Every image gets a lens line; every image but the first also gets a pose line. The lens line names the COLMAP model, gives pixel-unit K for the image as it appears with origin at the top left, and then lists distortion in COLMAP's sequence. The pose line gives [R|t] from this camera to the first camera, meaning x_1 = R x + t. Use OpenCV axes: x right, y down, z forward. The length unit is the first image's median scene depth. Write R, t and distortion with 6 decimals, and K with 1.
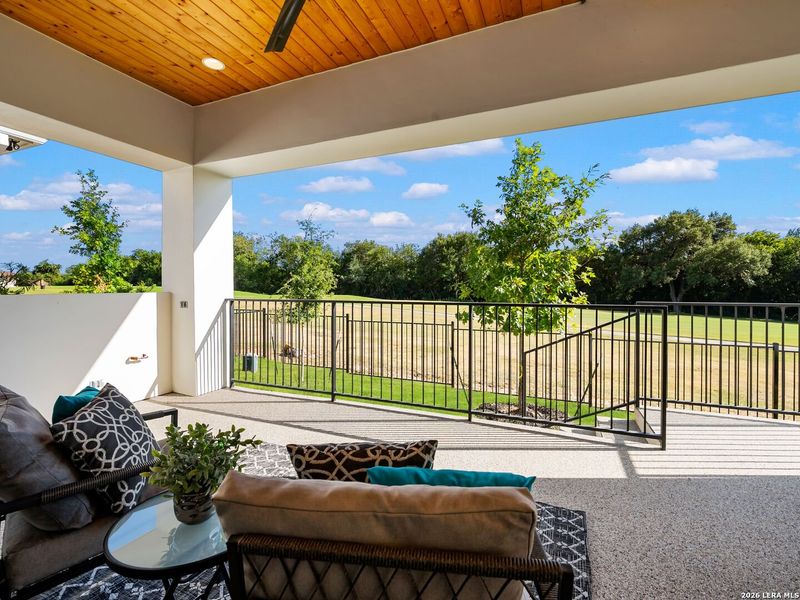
lens RADIAL K [[369.5, 0, 399.7], [0, 369.5, 289.9], [0, 0, 1]] dist [0.001333, -0.000835]
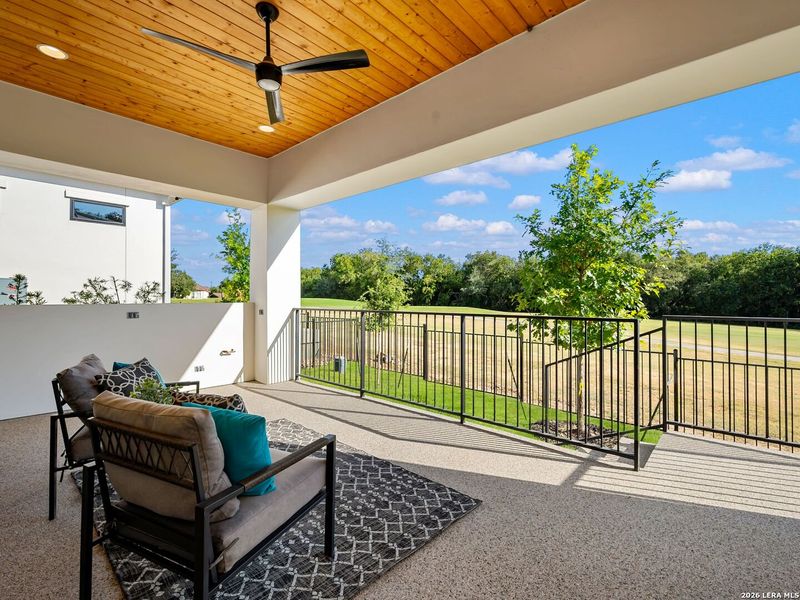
lens RADIAL K [[375.8, 0, 407.7], [0, 375.8, 294.8], [0, 0, 1]] dist [-0.002951, -0.000332]
pose [[0.947335, -0.002268, -0.320237, 0.295359], [-0.003690, 0.999831, -0.017996, 0.000790], [0.320224, 0.018229, 0.947167, -0.068658]]
